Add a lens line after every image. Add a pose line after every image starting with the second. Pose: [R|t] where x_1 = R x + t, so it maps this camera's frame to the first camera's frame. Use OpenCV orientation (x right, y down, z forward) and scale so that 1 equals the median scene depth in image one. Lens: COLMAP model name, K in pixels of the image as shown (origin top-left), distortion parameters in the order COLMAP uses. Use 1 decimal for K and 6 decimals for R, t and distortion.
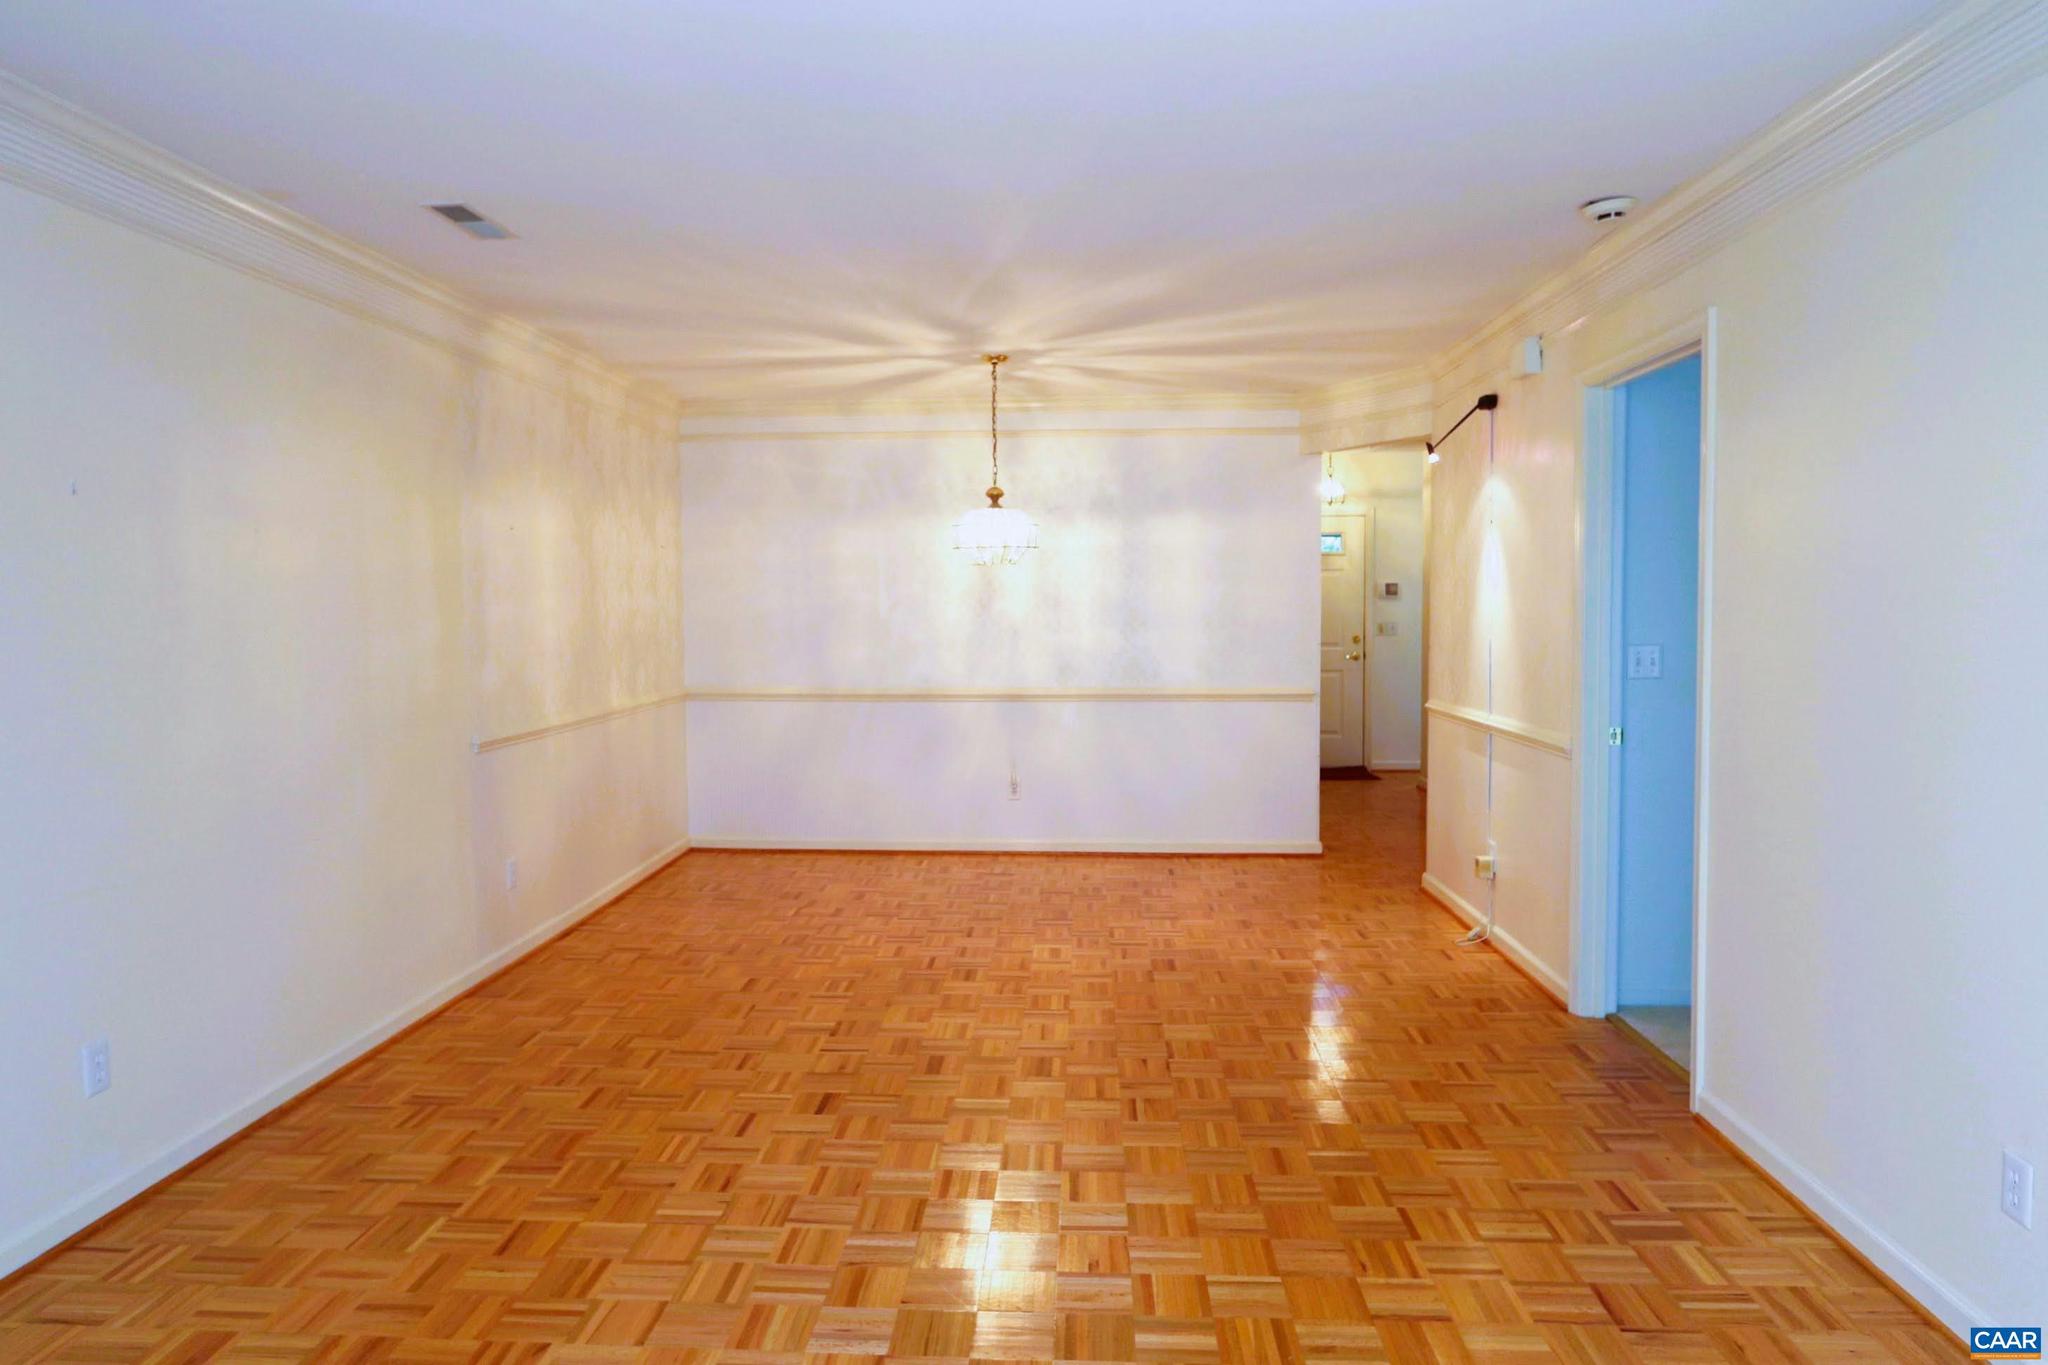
lens RADIAL K [[1285.5, 0, 1016.7], [0, 1285.5, 681.0], [0, 0, 1]] dist [-0.030075, 0.021823]
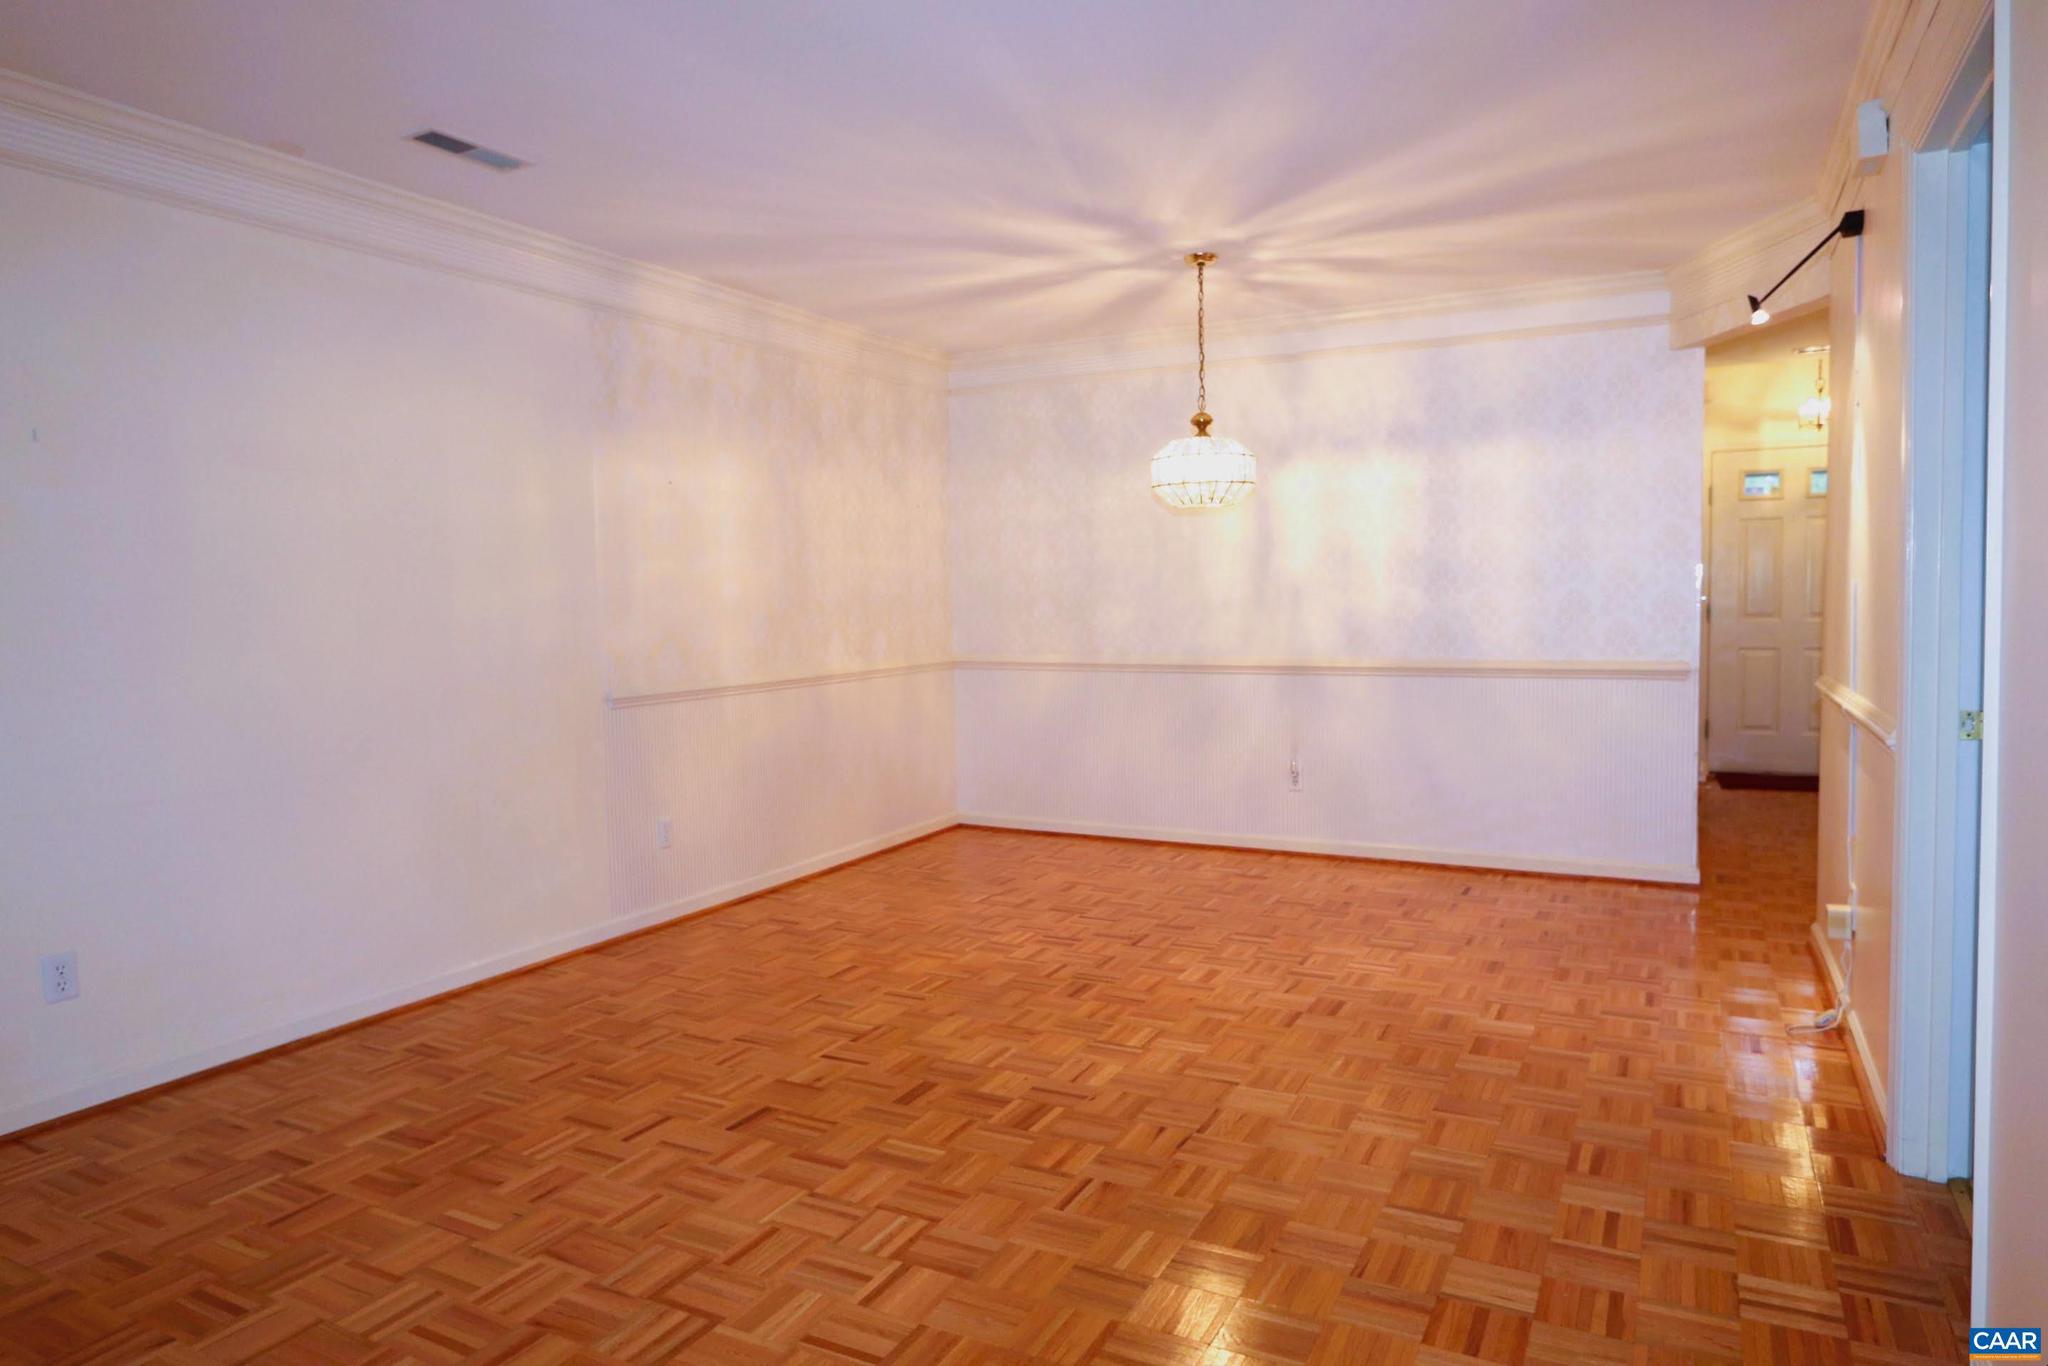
lens RADIAL K [[1285.5, 0, 1016.7], [0, 1285.5, 681.5], [0, 0, 1]] dist [-0.030075, 0.021823]
pose [[0.904287, 0.017095, -0.426582, 0.237557], [-0.013638, 0.999845, 0.011158, 0.016715], [0.426707, -0.004273, 0.904380, 0.195411]]
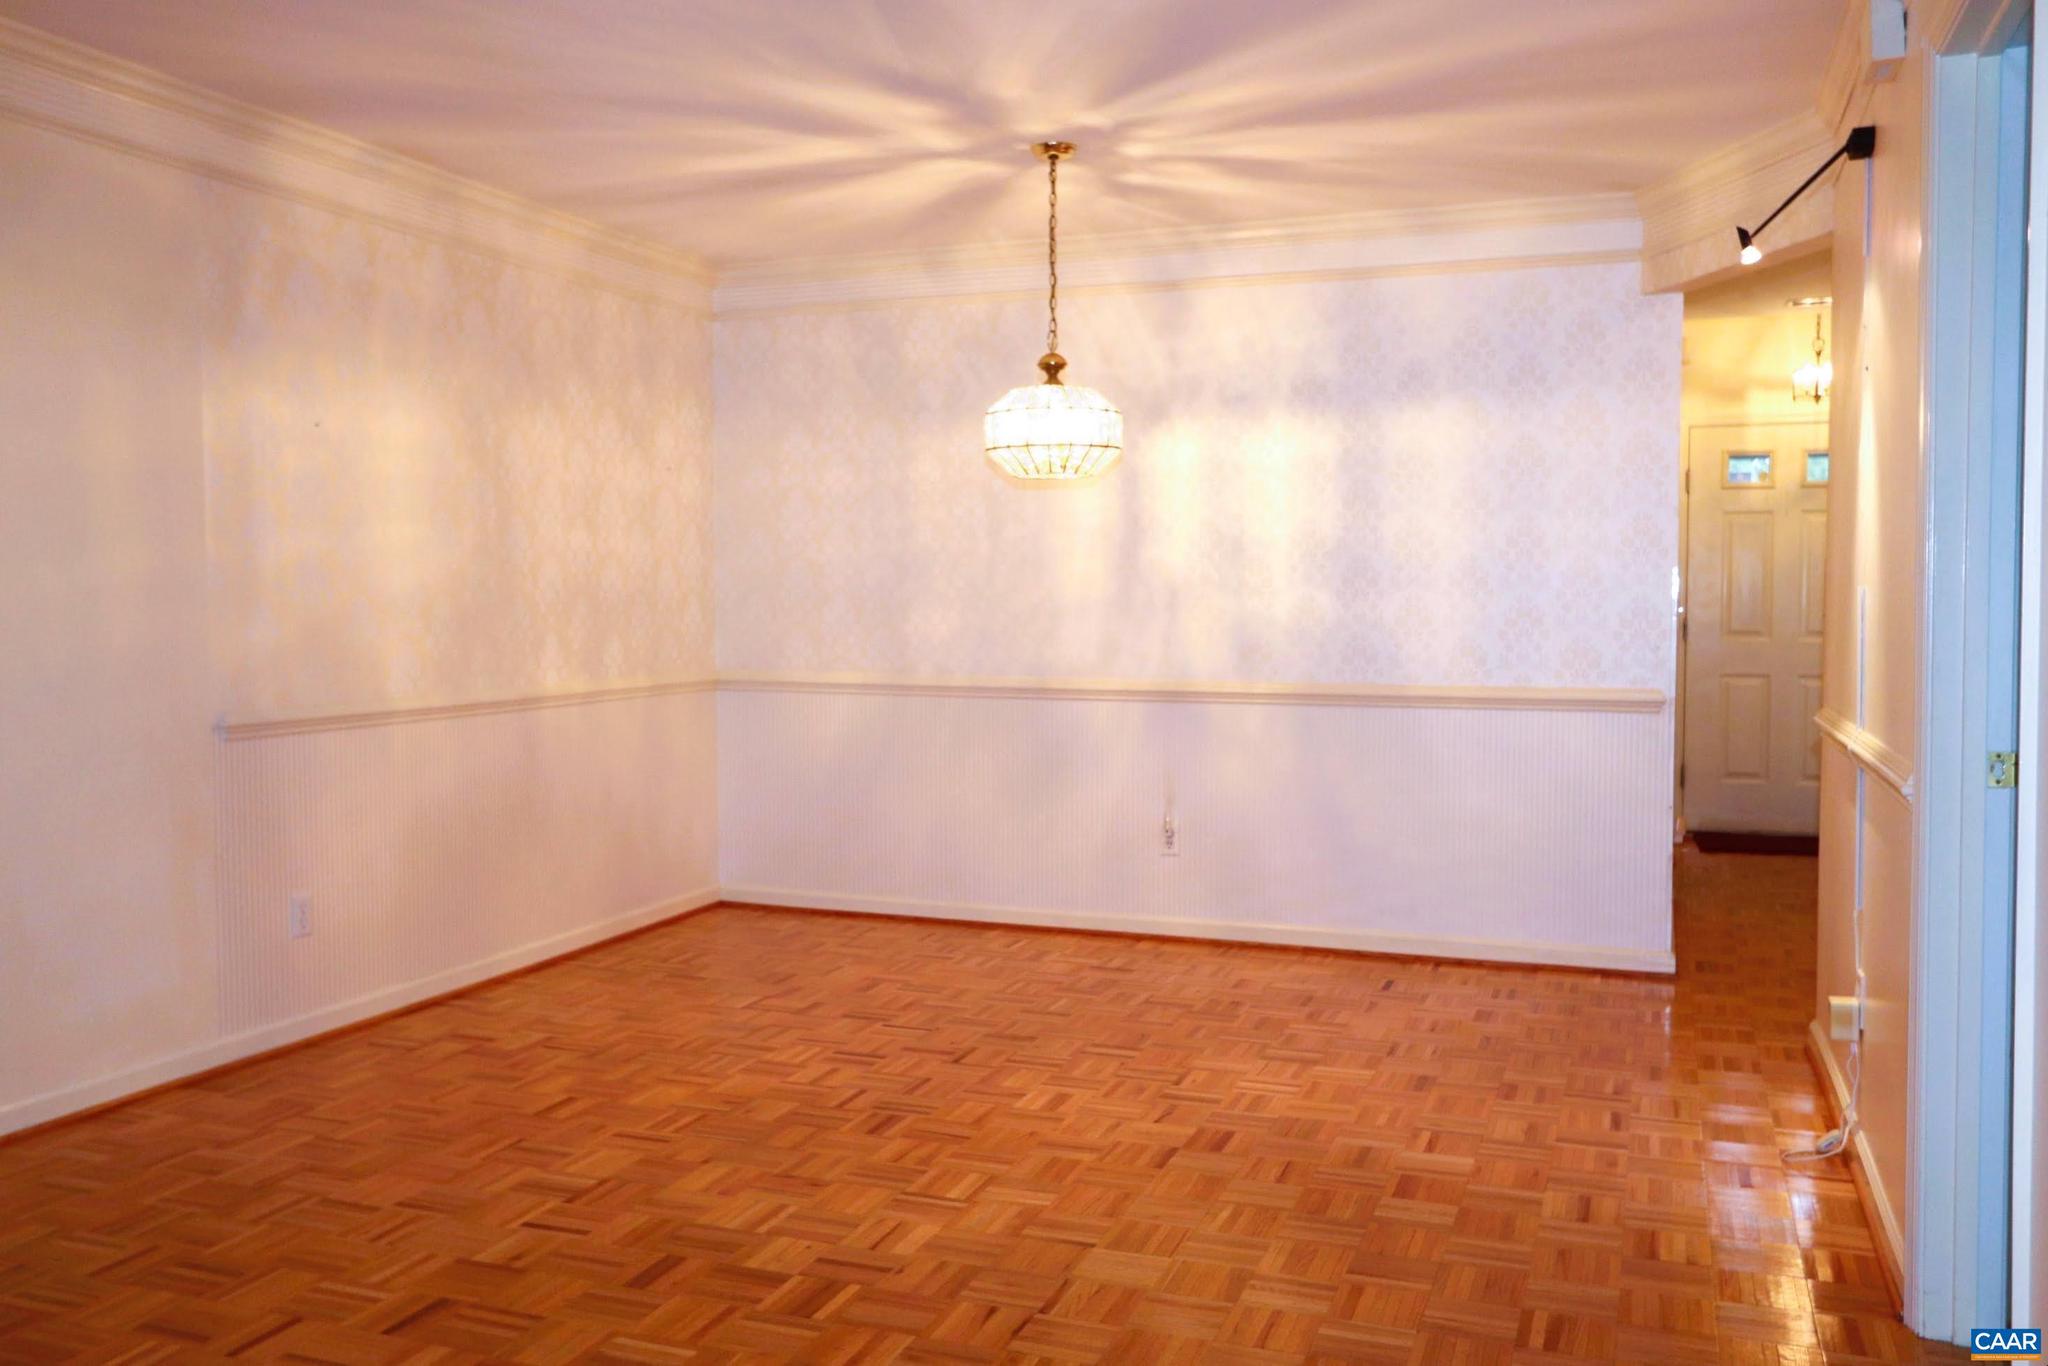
lens RADIAL K [[1715.7, 0, 1024.0], [0, 1715.7, 683.0], [0, 0, 1]] dist [-0.032596, 0.059823]
pose [[0.951579, 0.020141, -0.306743, 0.235436], [-0.023680, 0.999689, -0.007818, 0.018344], [0.306490, 0.014703, 0.951760, 0.199810]]
